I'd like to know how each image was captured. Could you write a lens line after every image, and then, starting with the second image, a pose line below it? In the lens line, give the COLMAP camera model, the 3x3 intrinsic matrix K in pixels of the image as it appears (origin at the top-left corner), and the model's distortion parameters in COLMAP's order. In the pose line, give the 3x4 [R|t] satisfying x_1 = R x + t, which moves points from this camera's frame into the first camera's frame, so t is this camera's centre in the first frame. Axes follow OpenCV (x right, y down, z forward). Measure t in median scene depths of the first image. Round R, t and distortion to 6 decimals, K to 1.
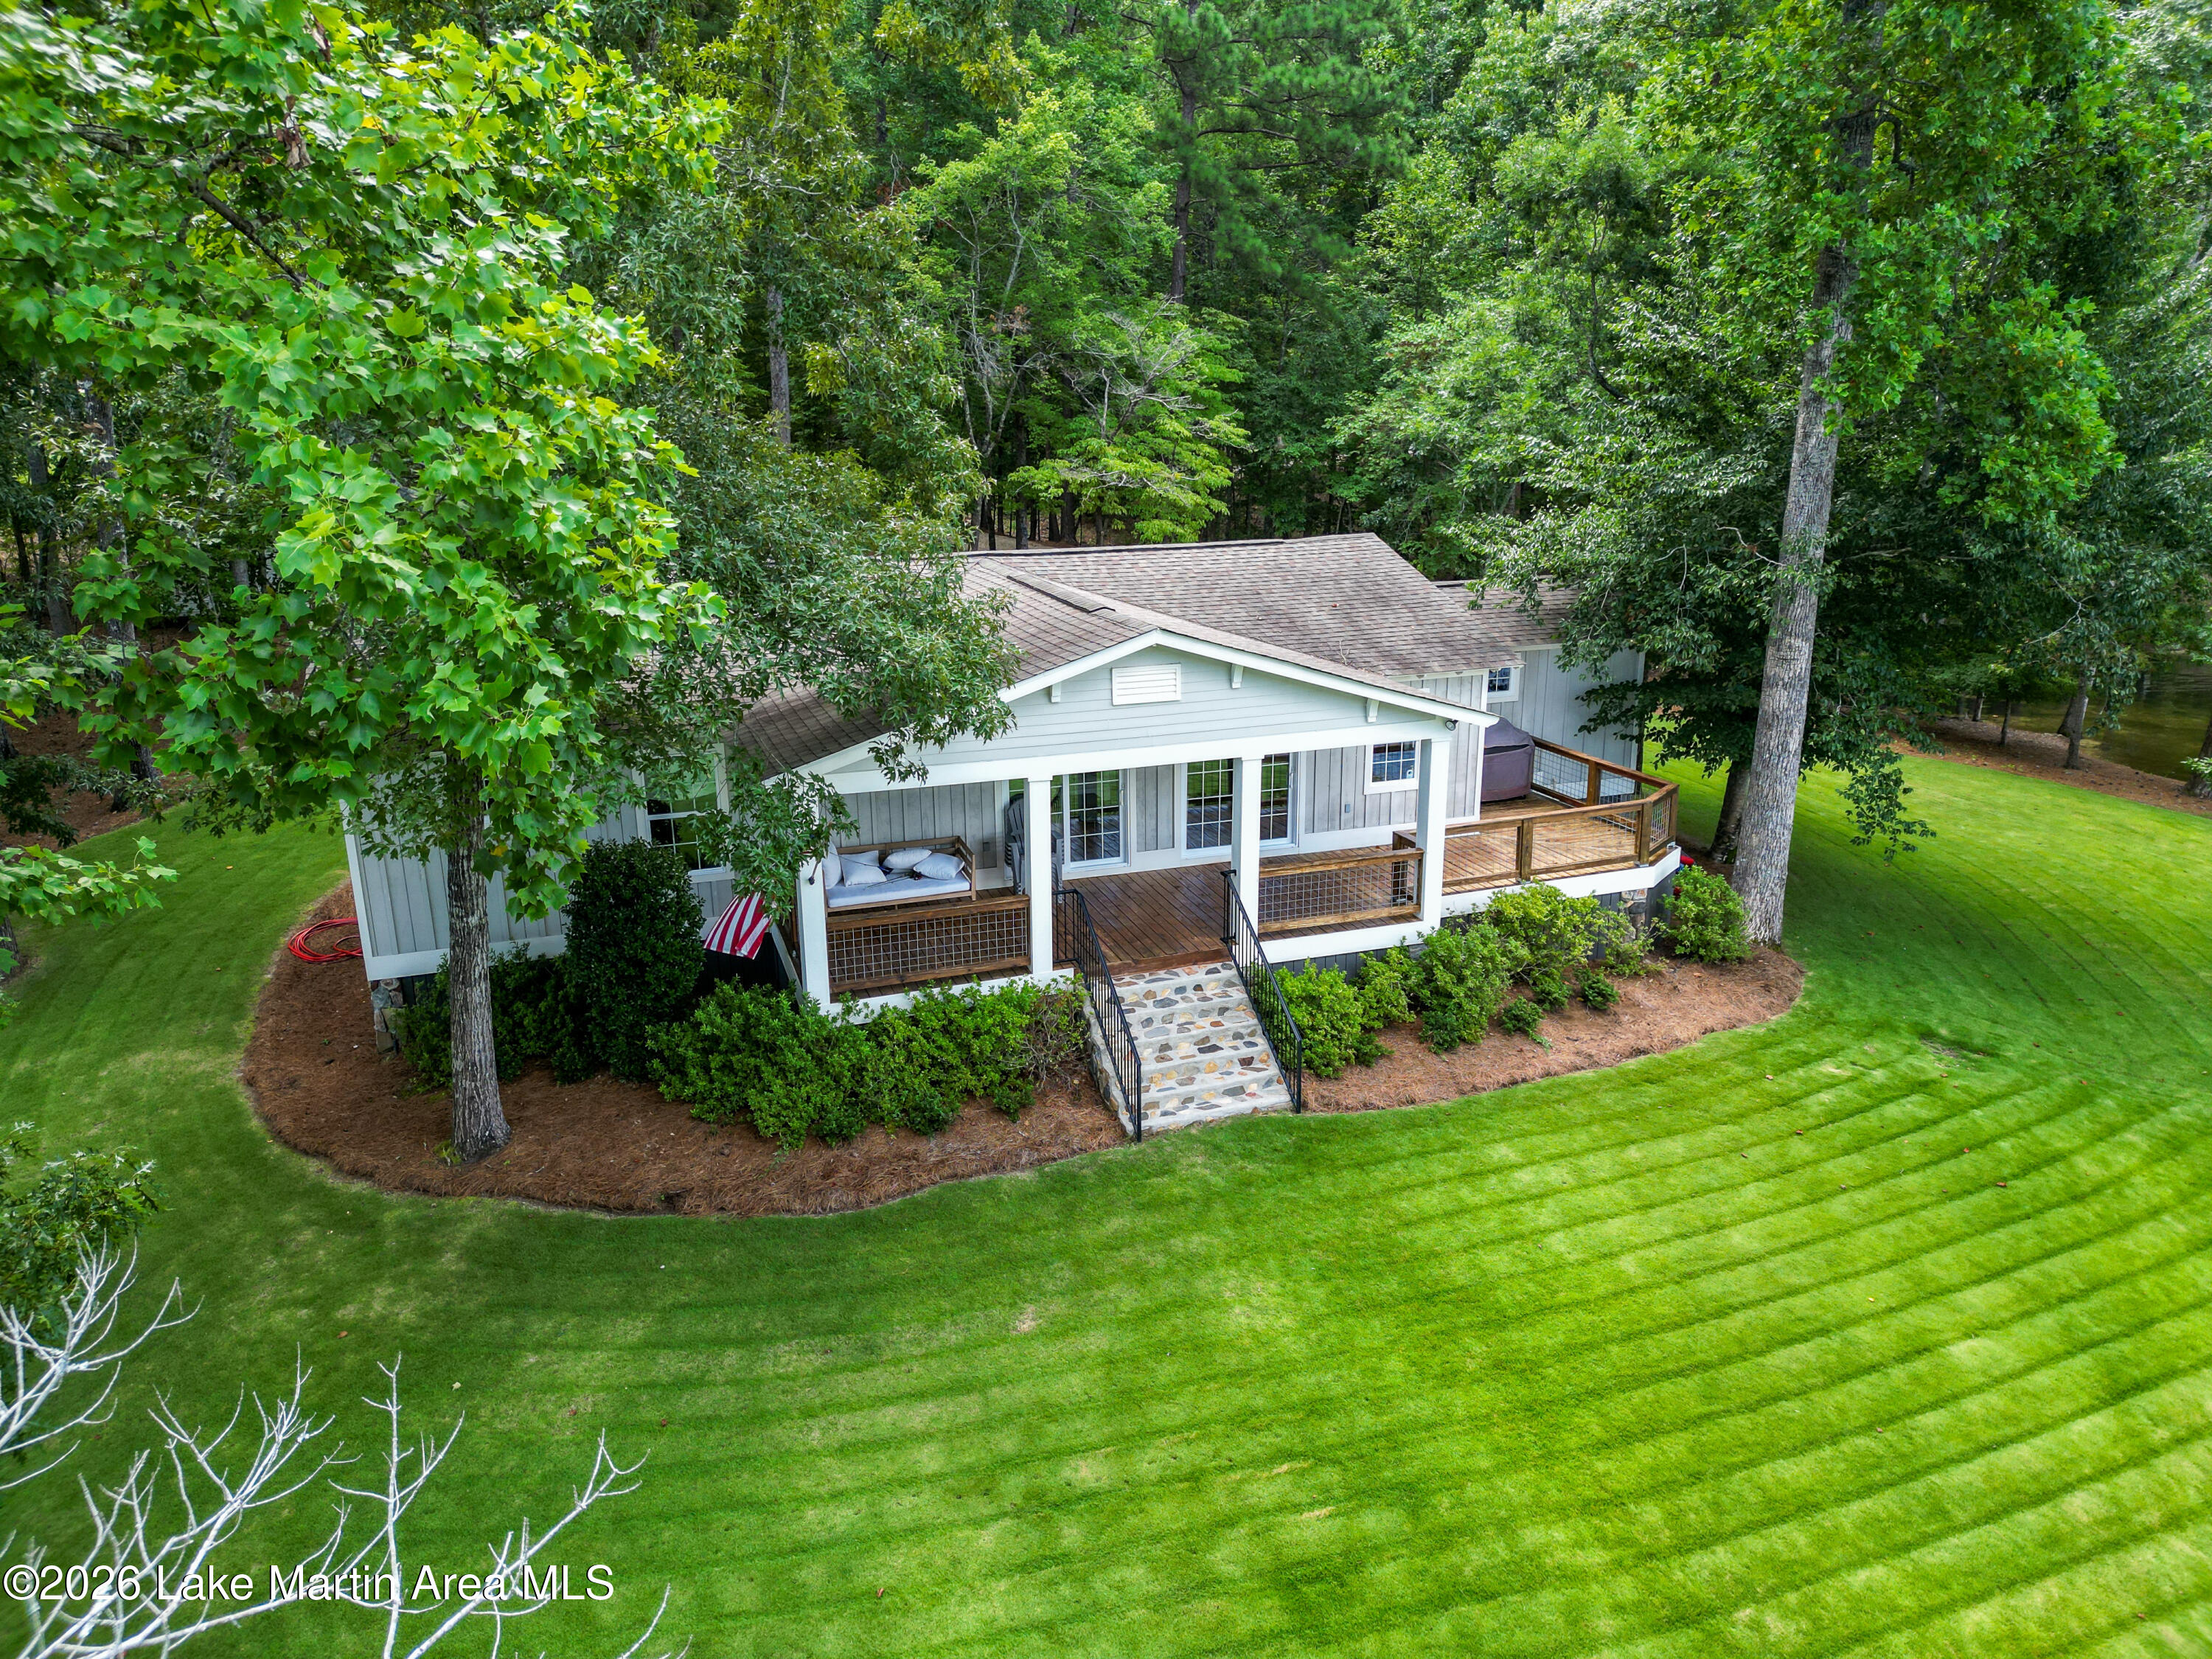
lens RADIAL K [[1540.9, 0, 1106.9], [0, 1540.9, 806.3], [0, 0, 1]] dist [0.030957, -0.024090]
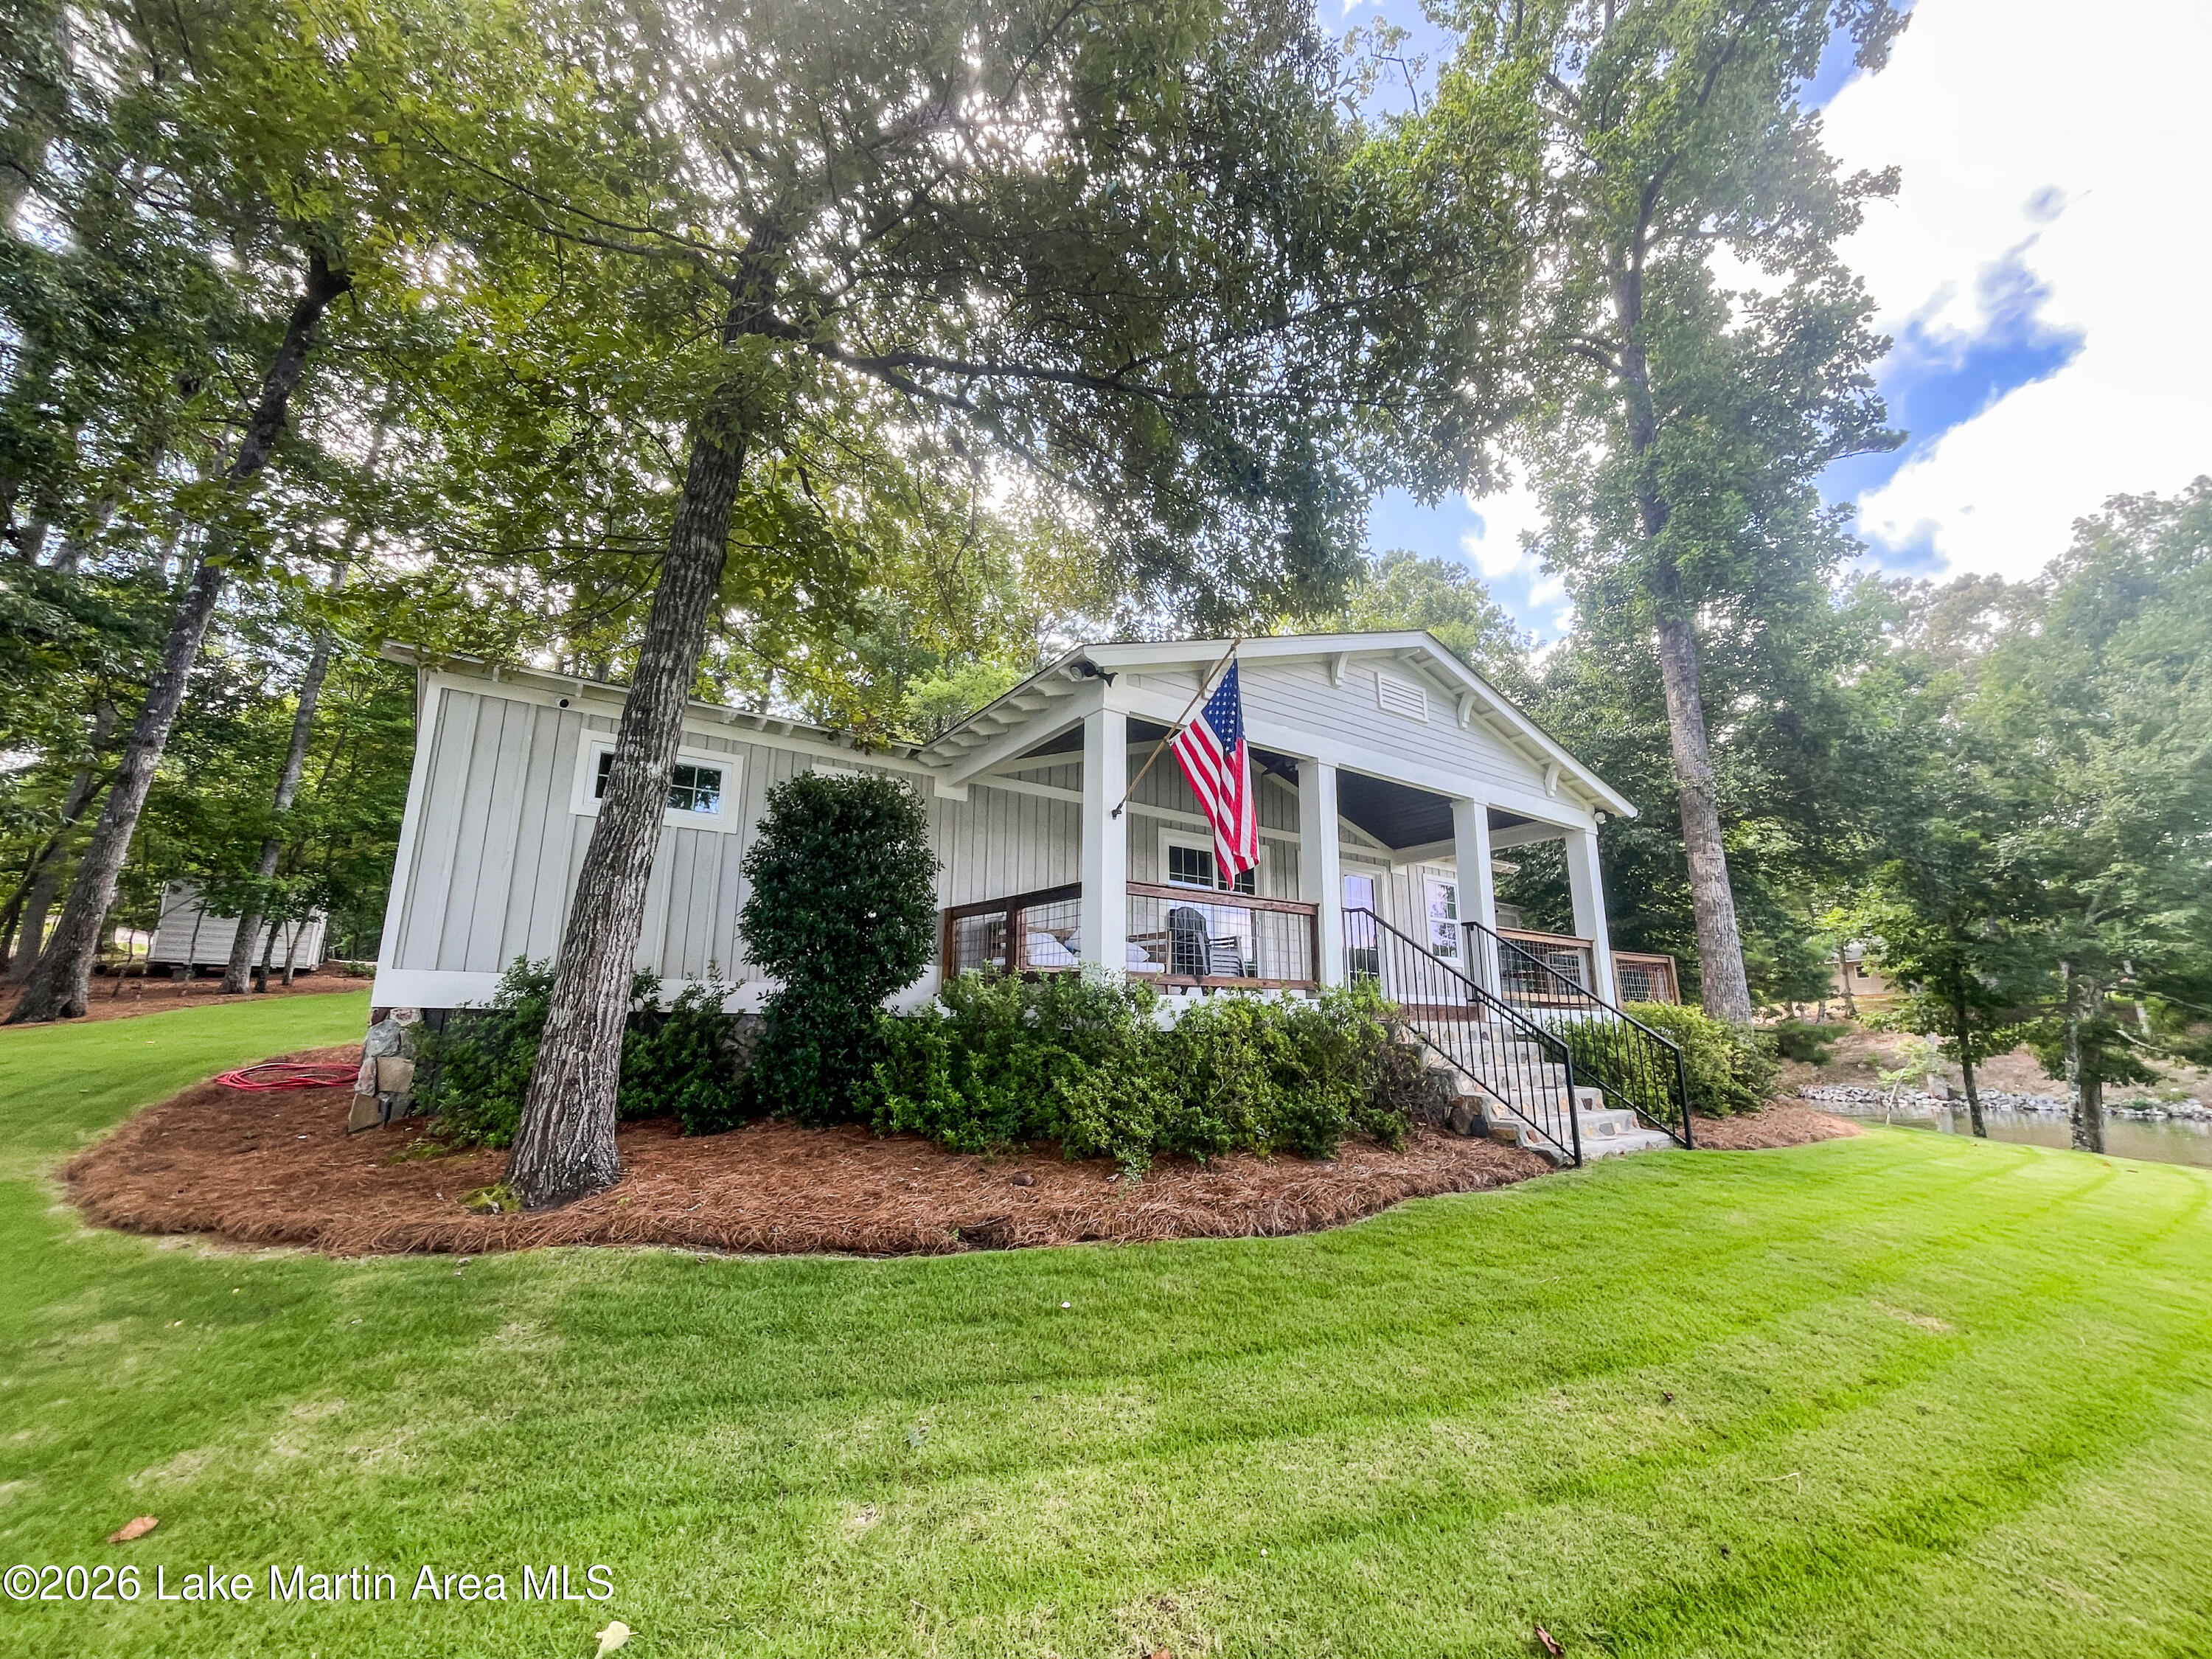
lens RADIAL K [[896.0, 0, 1092.8], [0, 896.0, 831.8], [0, 0, 1]] dist [-0.001660, -0.000313]
pose [[0.967567, 0.070332, 0.242628, -0.294023], [0.052072, 0.884306, -0.463995, 0.249213], [-0.247191, 0.461580, 0.851963, 0.601284]]
